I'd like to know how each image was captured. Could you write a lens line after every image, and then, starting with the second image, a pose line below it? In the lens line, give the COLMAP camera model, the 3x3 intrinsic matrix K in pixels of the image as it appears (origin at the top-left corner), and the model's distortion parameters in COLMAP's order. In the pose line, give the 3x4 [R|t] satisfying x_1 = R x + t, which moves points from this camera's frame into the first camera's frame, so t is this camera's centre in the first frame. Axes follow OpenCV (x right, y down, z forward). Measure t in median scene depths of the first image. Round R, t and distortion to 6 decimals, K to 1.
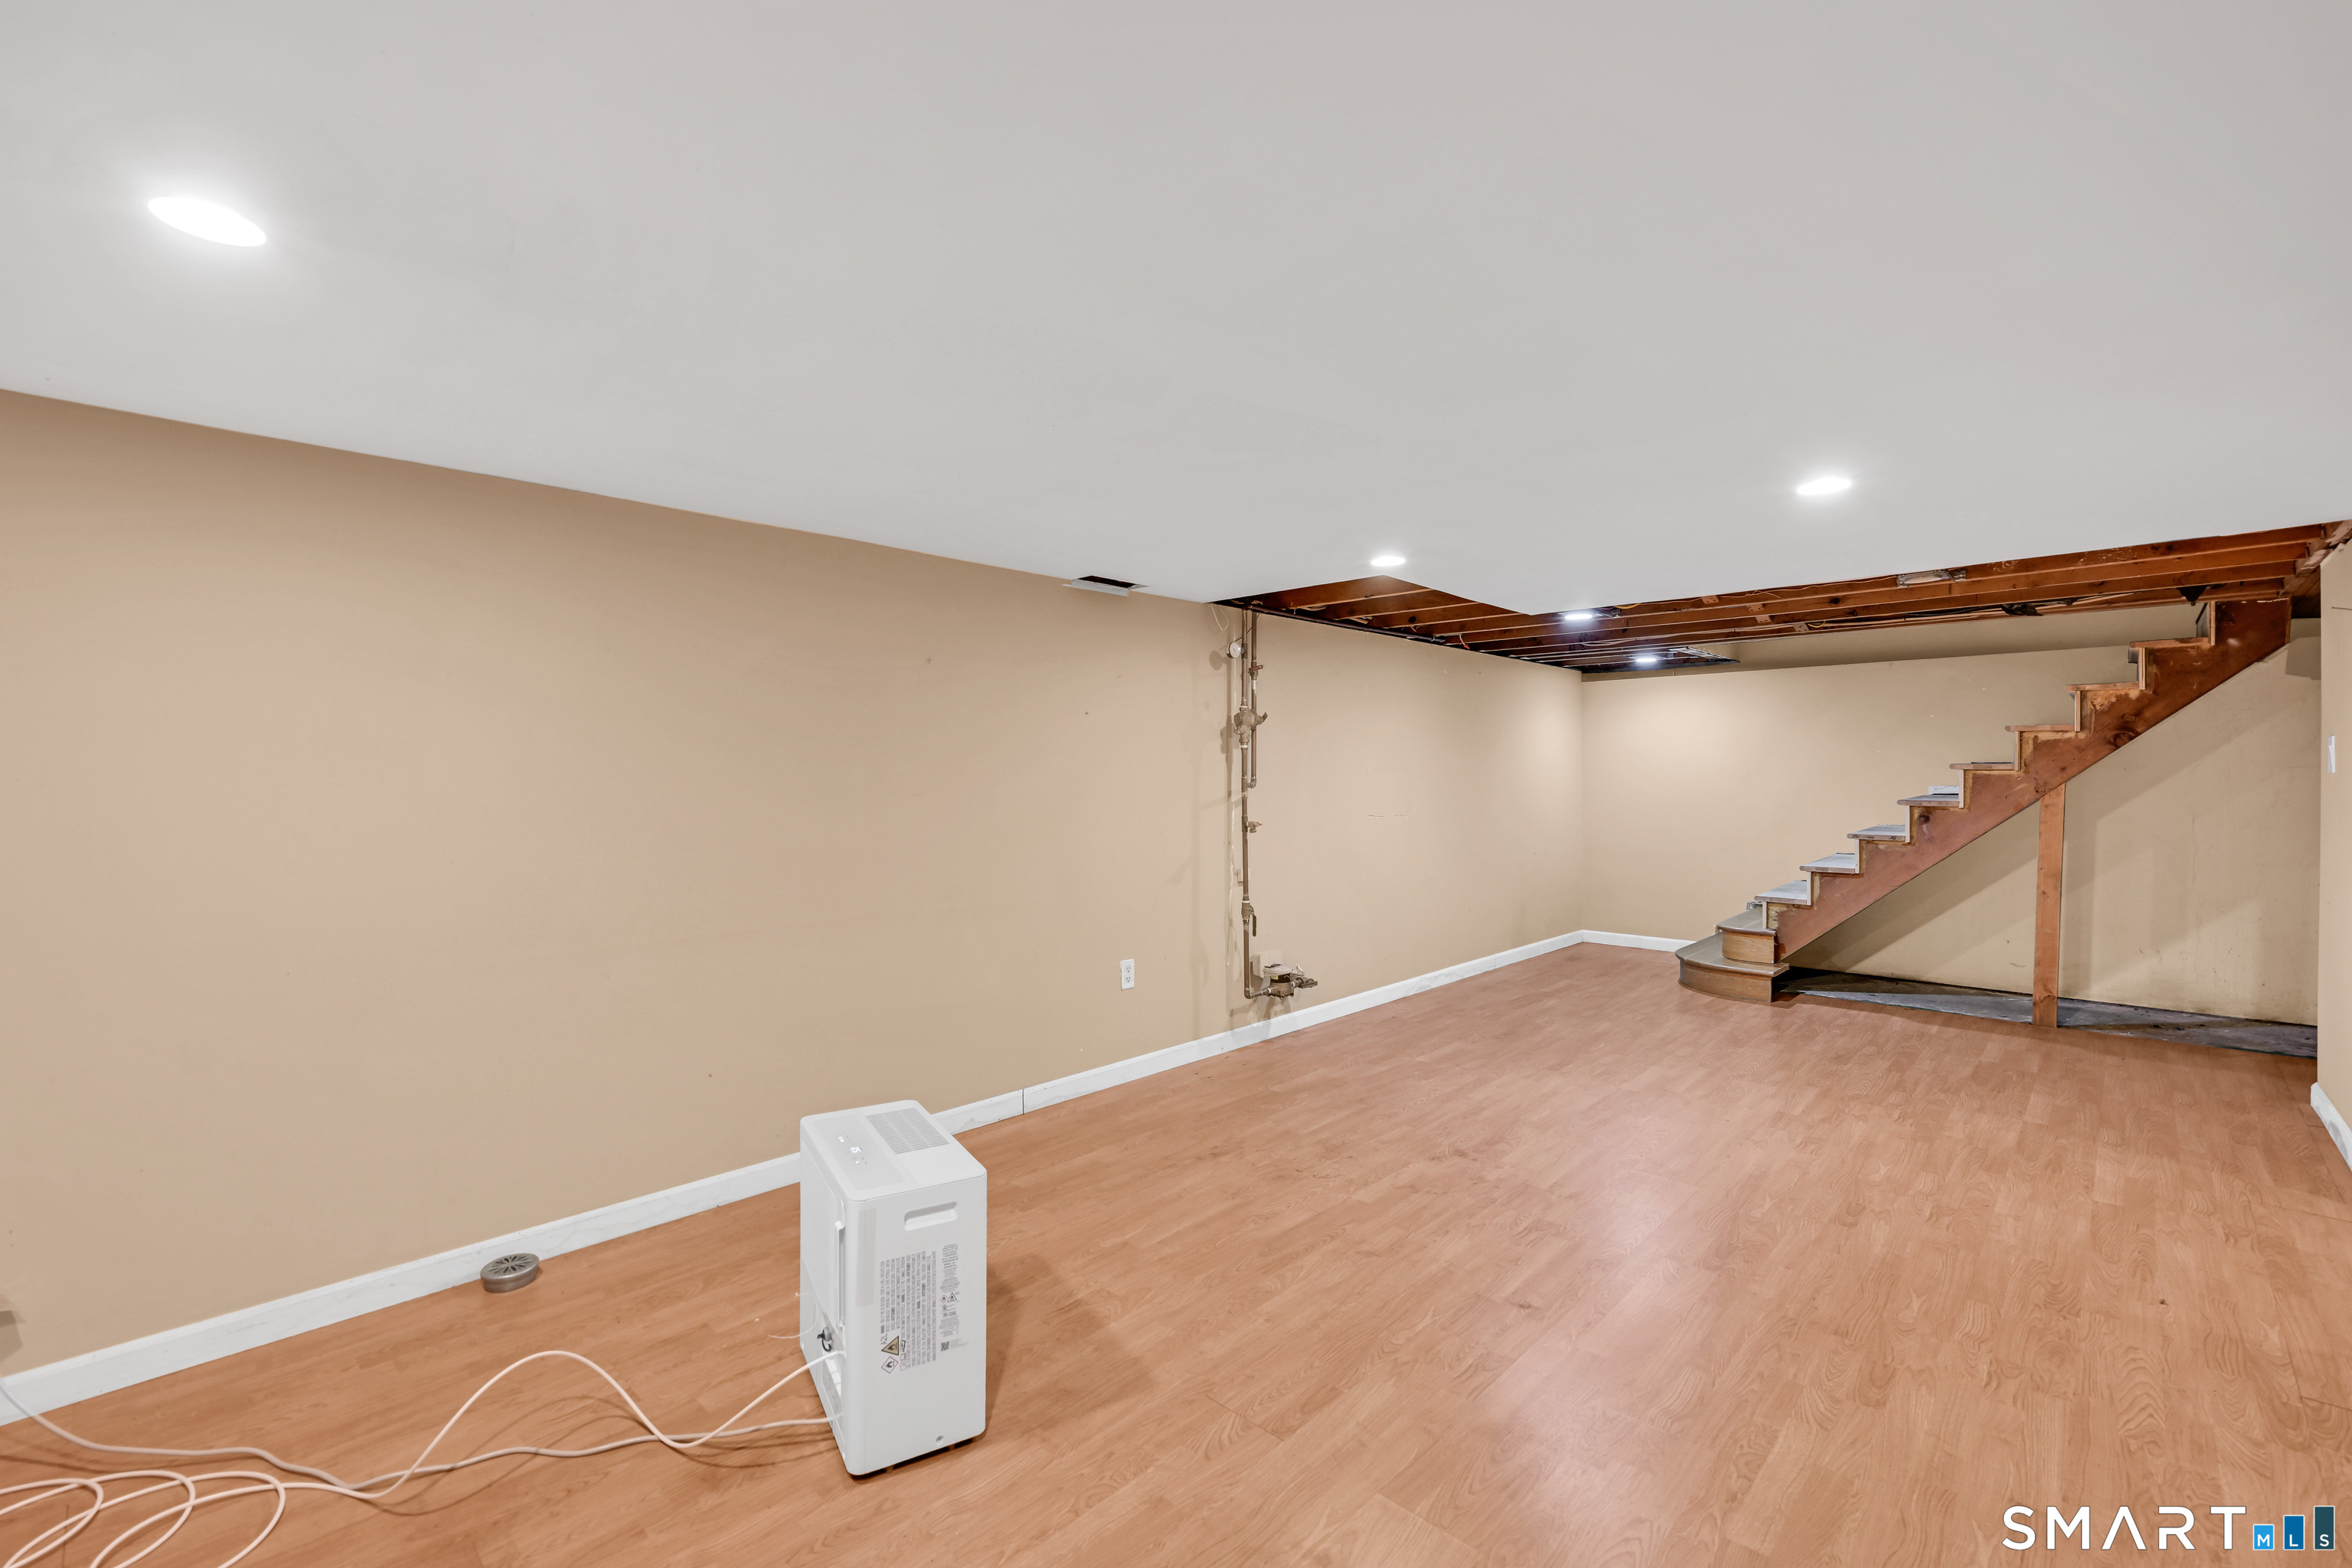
lens RADIAL K [[1025.1, 0, 1179.9], [0, 1025.1, 785.0], [0, 0, 1]] dist [-0.003822, -0.000594]
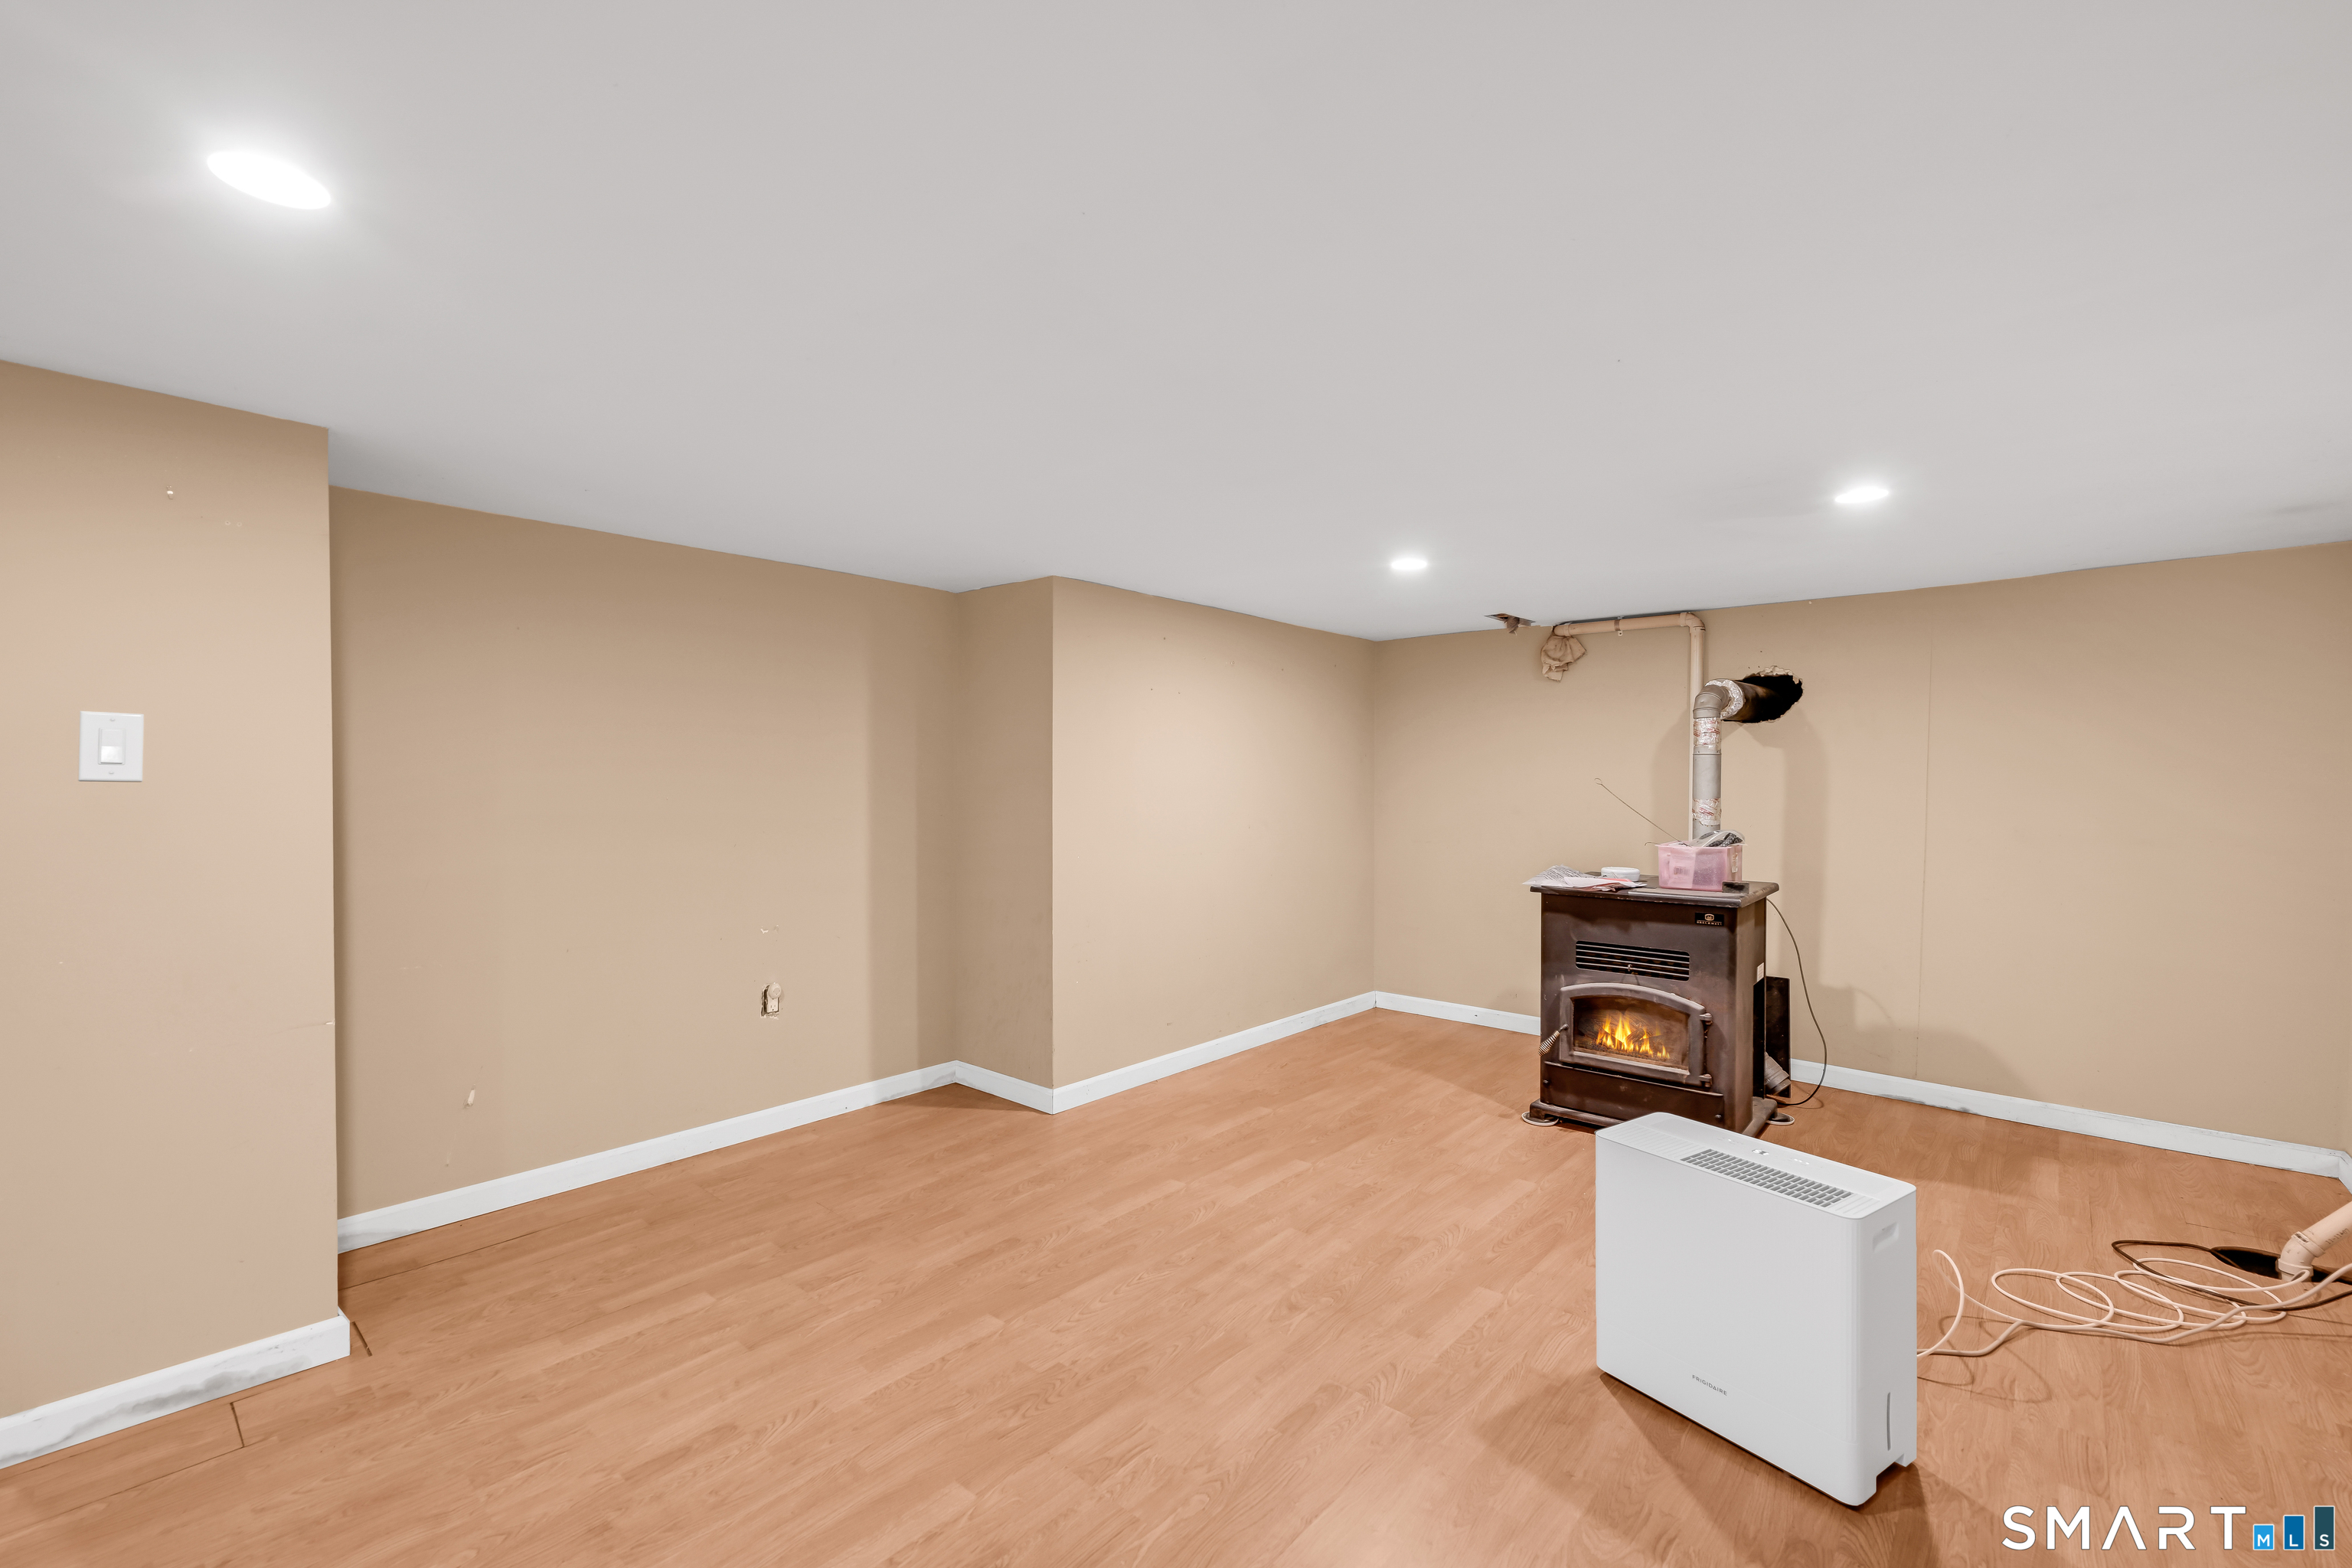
lens RADIAL K [[1025.1, 0, 1173.3], [0, 1025.1, 781.0], [0, 0, 1]] dist [-0.003822, -0.000594]
pose [[-0.999562, 0.000104, -0.029606, 0.290060], [-0.000102, 0.999976, 0.006945, -0.013418], [0.029606, 0.006944, -0.999538, 2.008579]]
